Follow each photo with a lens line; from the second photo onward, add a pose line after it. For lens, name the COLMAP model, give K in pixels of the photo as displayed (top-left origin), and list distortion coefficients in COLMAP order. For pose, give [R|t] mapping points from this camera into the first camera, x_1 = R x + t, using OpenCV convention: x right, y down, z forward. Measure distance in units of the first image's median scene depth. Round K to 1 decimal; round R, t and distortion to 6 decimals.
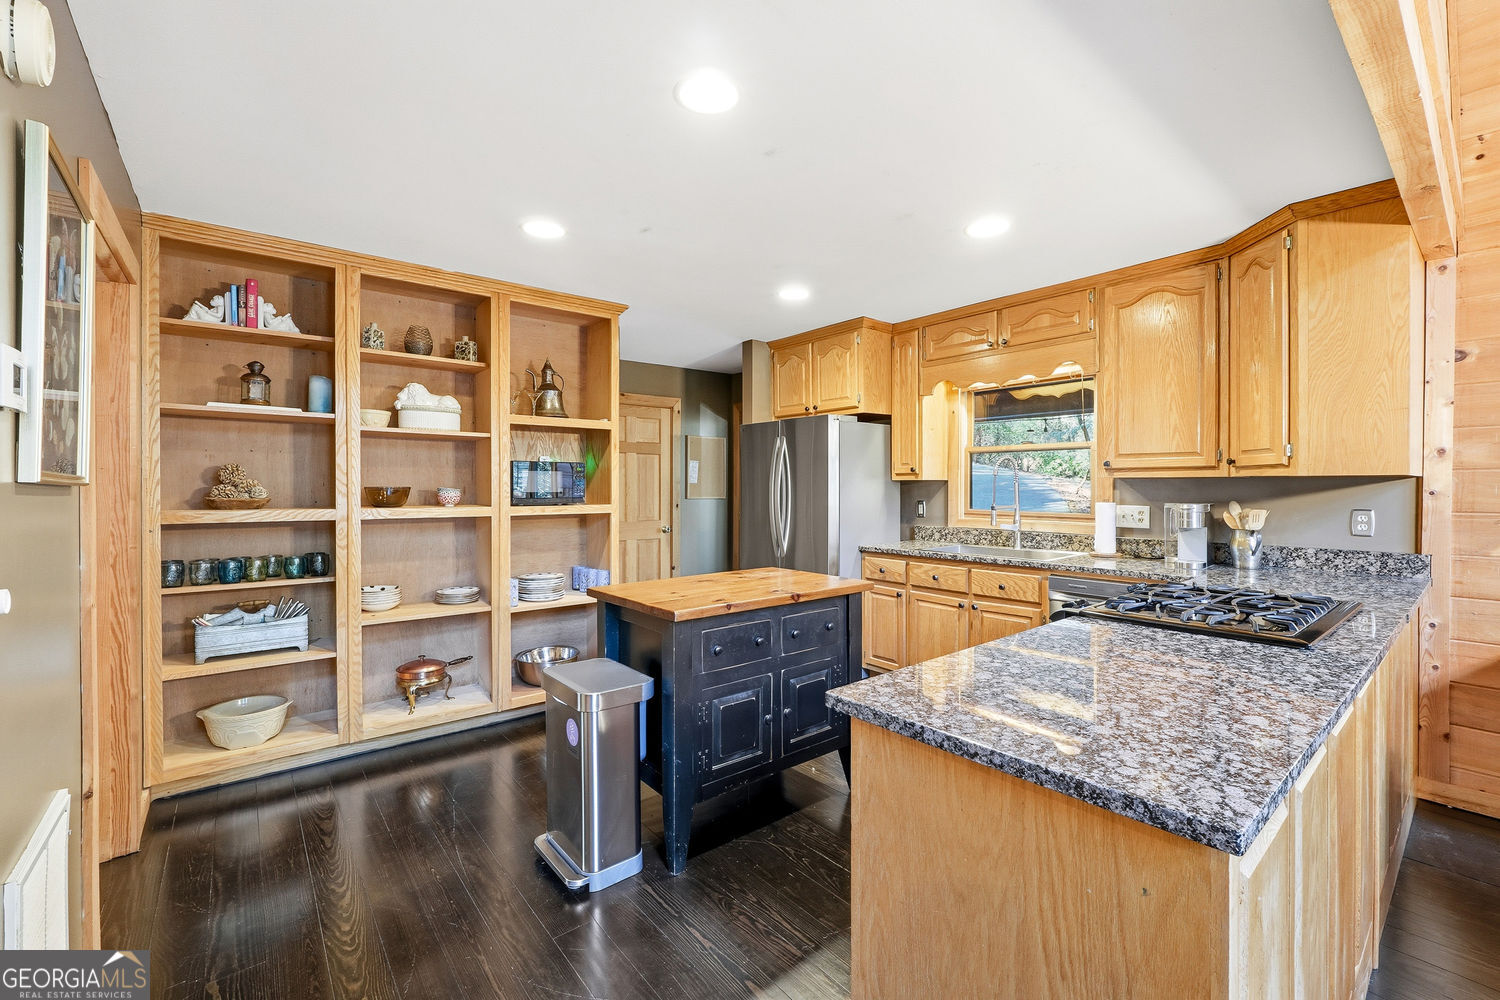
lens RADIAL K [[636.9, 0, 760.4], [0, 636.9, 488.9], [0, 0, 1]] dist [-0.014498, 0.004594]
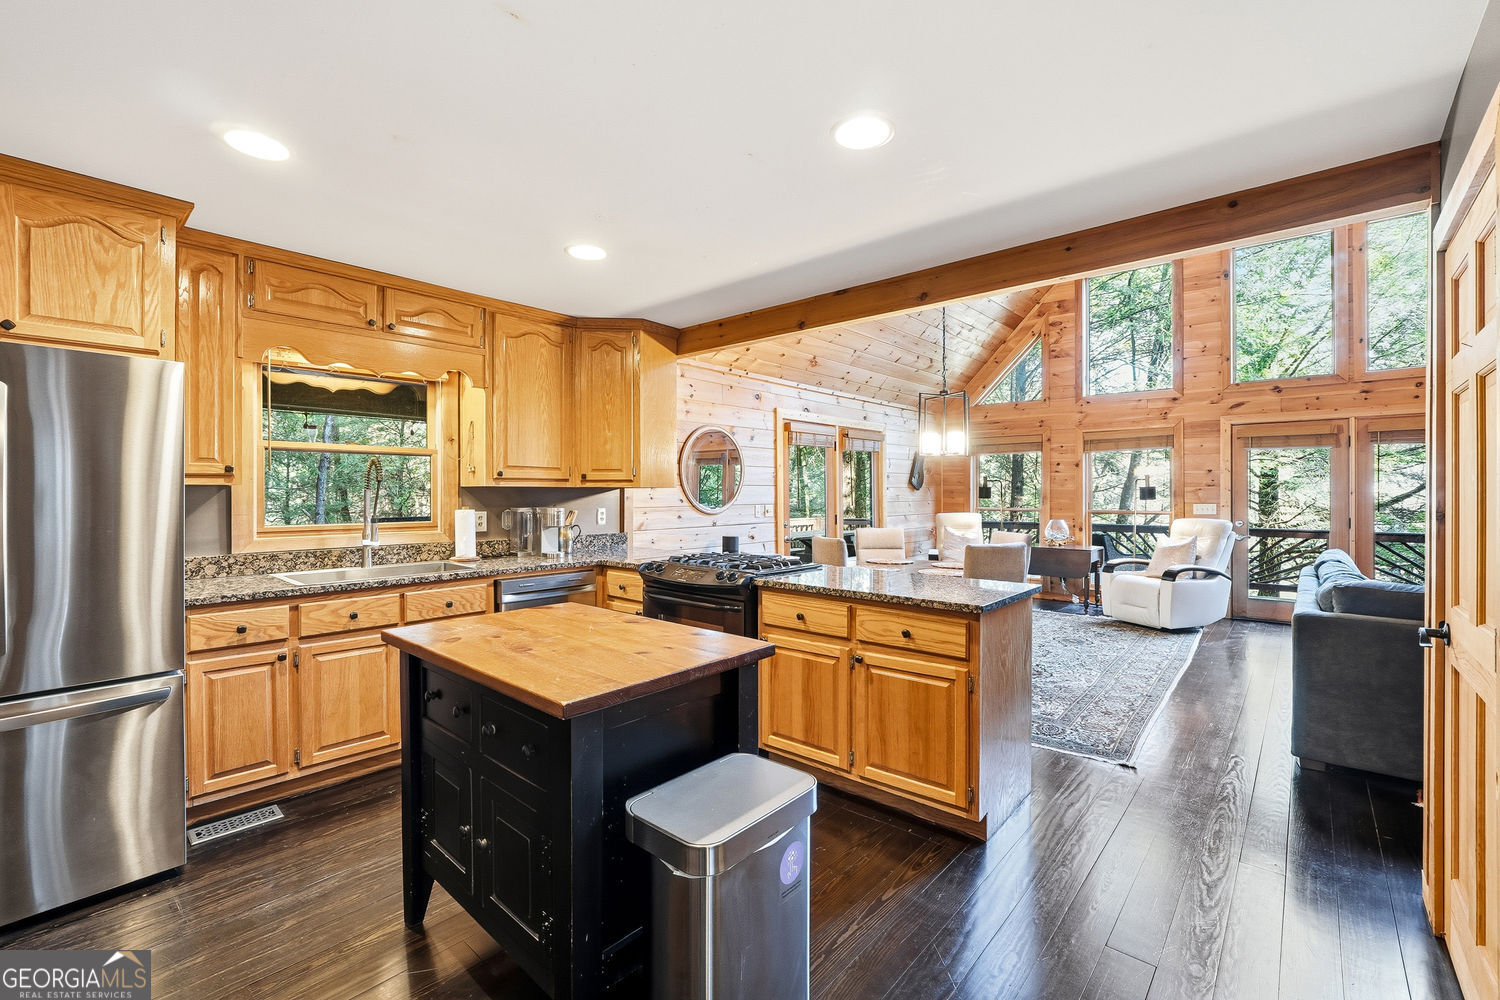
lens RADIAL K [[636.9, 0, 748.6], [0, 636.9, 496.1], [0, 0, 1]] dist [-0.014498, 0.004594]
pose [[-0.144881, -0.004237, 0.989440, -0.652833], [0.004782, 0.999976, 0.004983, -0.004587], [-0.989438, 0.005453, -0.144857, 0.783758]]
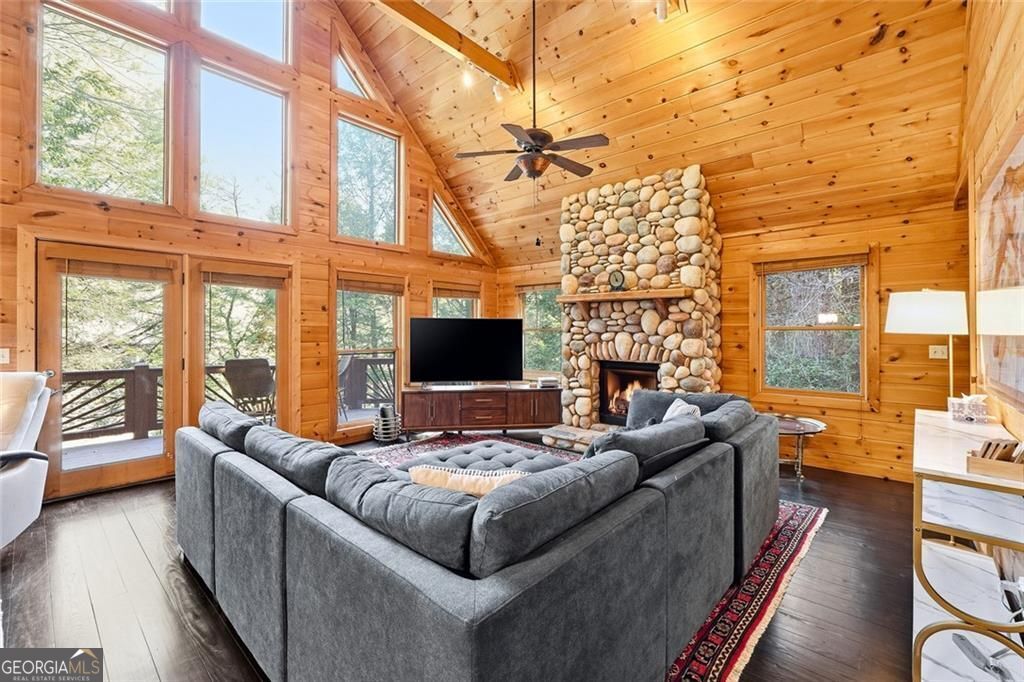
lens RADIAL K [[434.8, 0, 520.5], [0, 434.8, 328.7], [0, 0, 1]] dist [-0.014498, 0.004594]
pose [[-0.988336, 0.000019, -0.152290, 0.217150], [0.000533, 0.999994, -0.003329, -0.002500], [0.152289, -0.003371, -0.988330, 0.078786]]
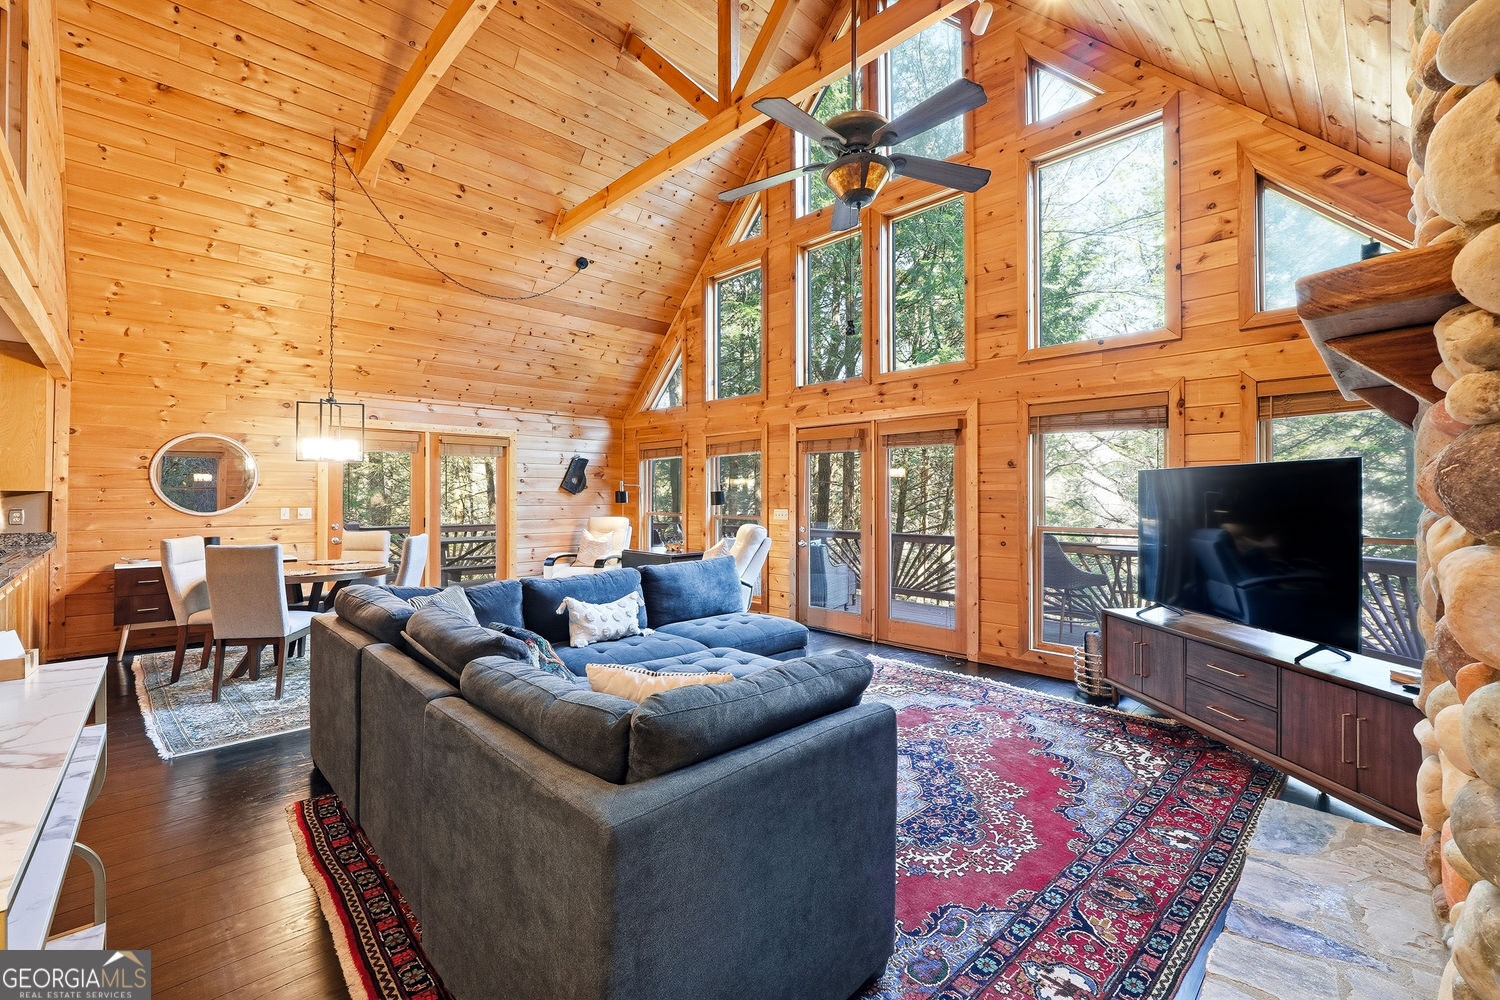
lens RADIAL K [[636.9, 0, 743.7], [0, 636.9, 488.7], [0, 0, 1]] dist [-0.014498, 0.004594]
pose [[-0.067478, 0.012246, 0.997646, -0.865797], [0.001164, 0.999925, -0.012196, -0.002429], [-0.997720, 0.000338, -0.067487, -0.836777]]
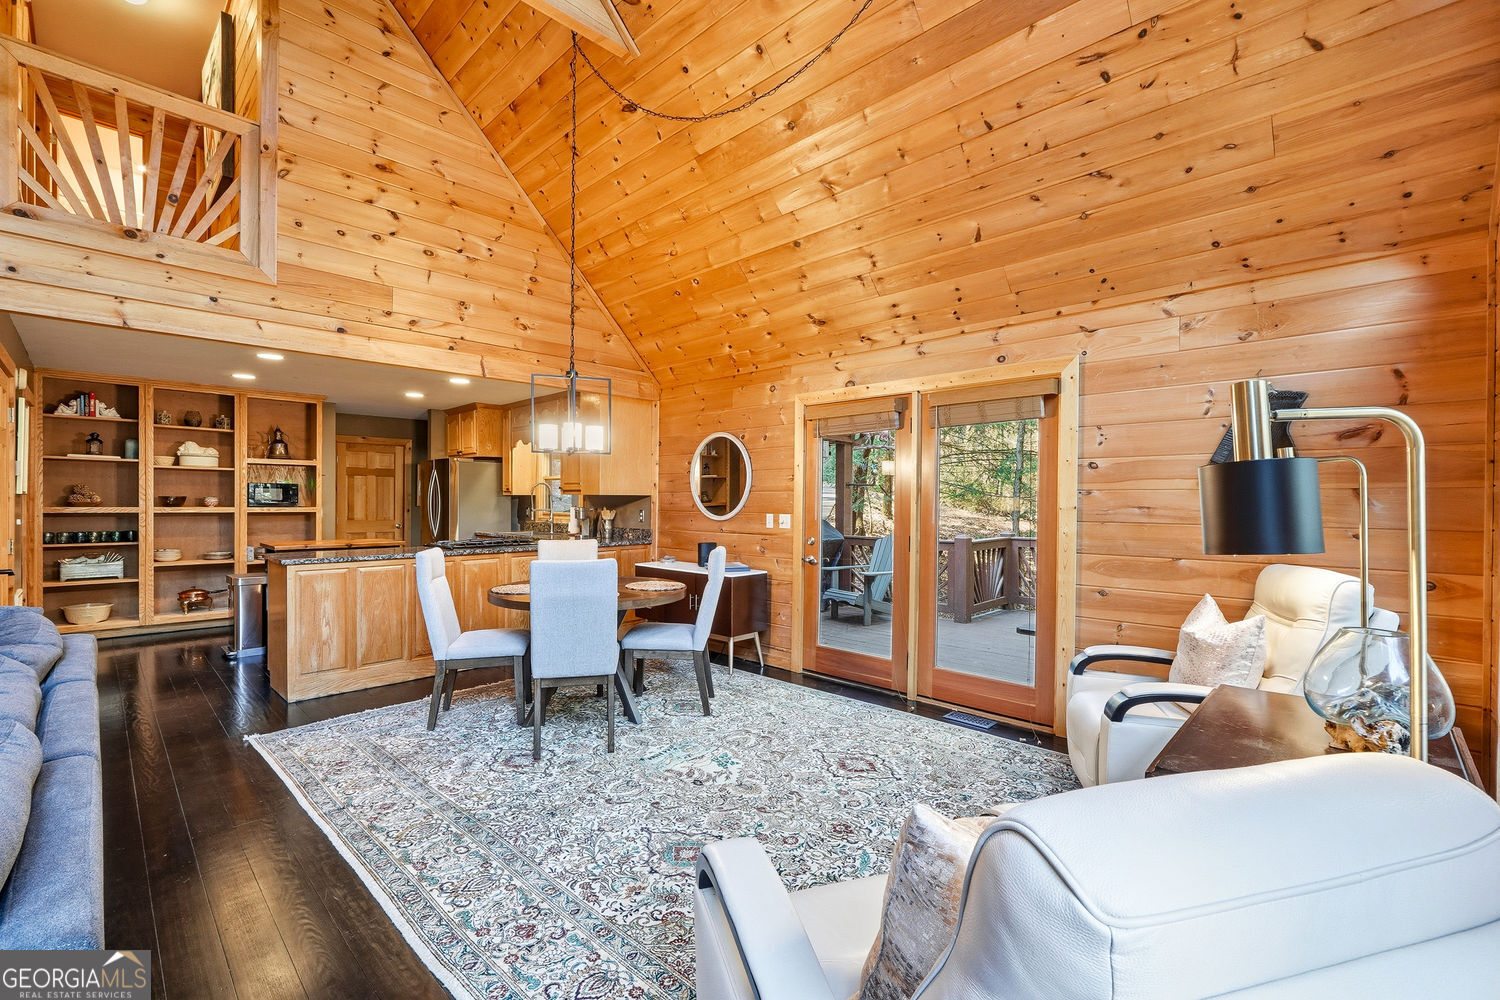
lens RADIAL K [[636.9, 0, 754.8], [0, 636.9, 501.8], [0, 0, 1]] dist [-0.014498, 0.004594]
pose [[0.993349, 0.006682, 0.114951, 1.012049], [-0.006780, 0.999977, 0.000463, 0.000583], [-0.114946, -0.001240, 0.993371, -1.178103]]
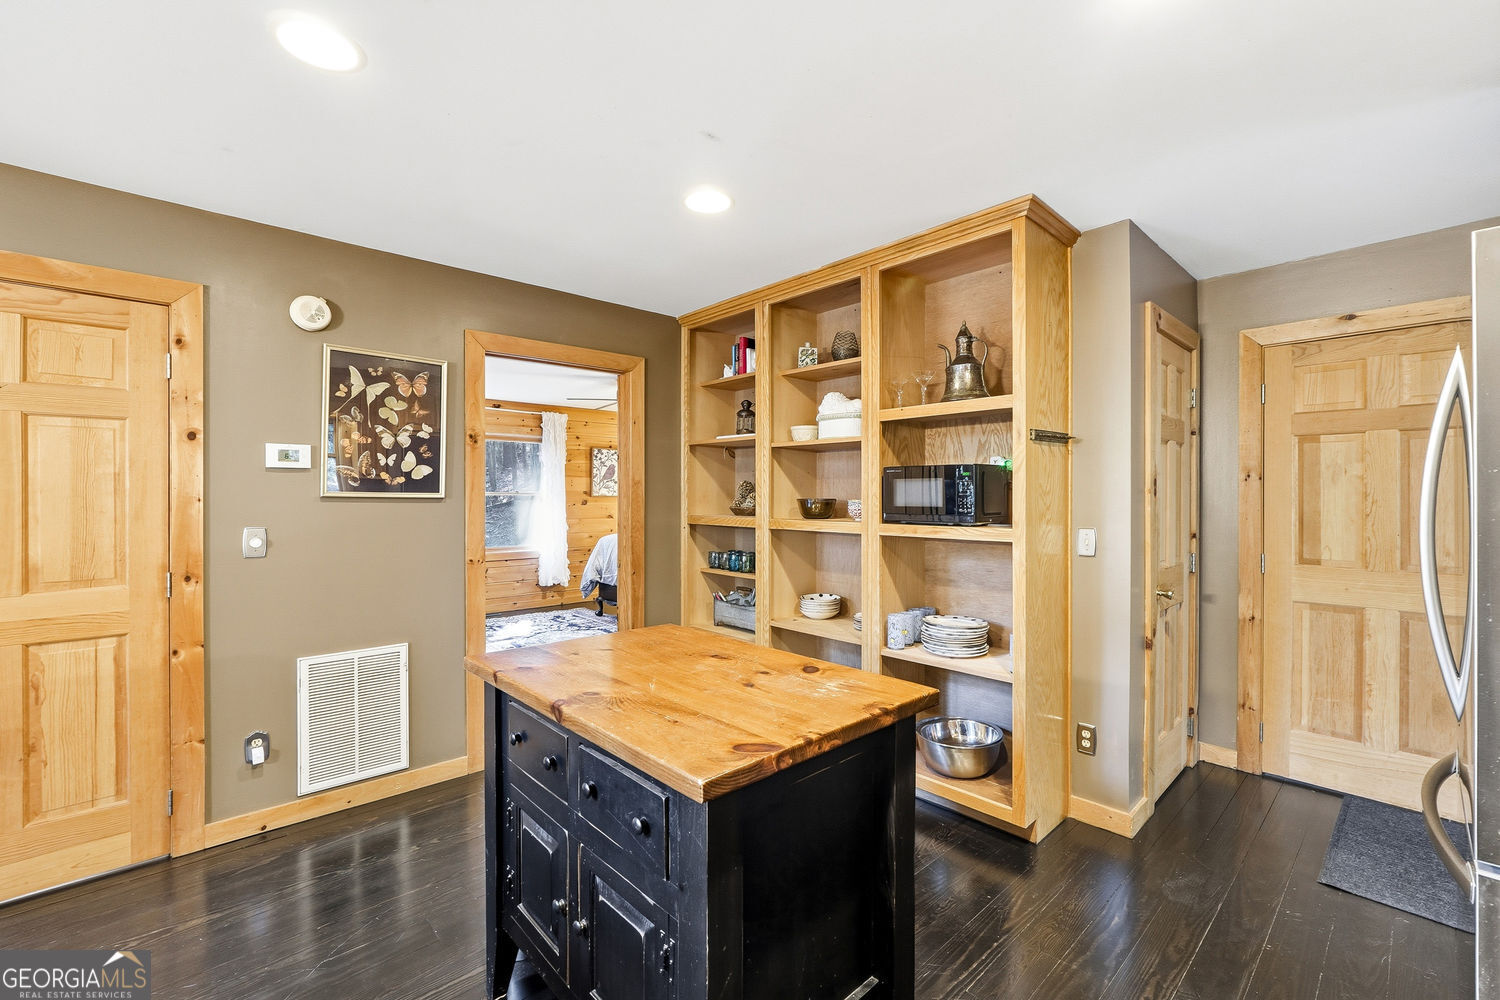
lens RADIAL K [[636.9, 0, 755.8], [0, 636.9, 495.0], [0, 0, 1]] dist [-0.014498, 0.004594]
pose [[0.083263, -0.003668, -0.996521, 0.464517], [-0.002287, 0.999990, -0.003872, -0.004894], [0.996525, 0.002601, 0.083253, 0.884822]]
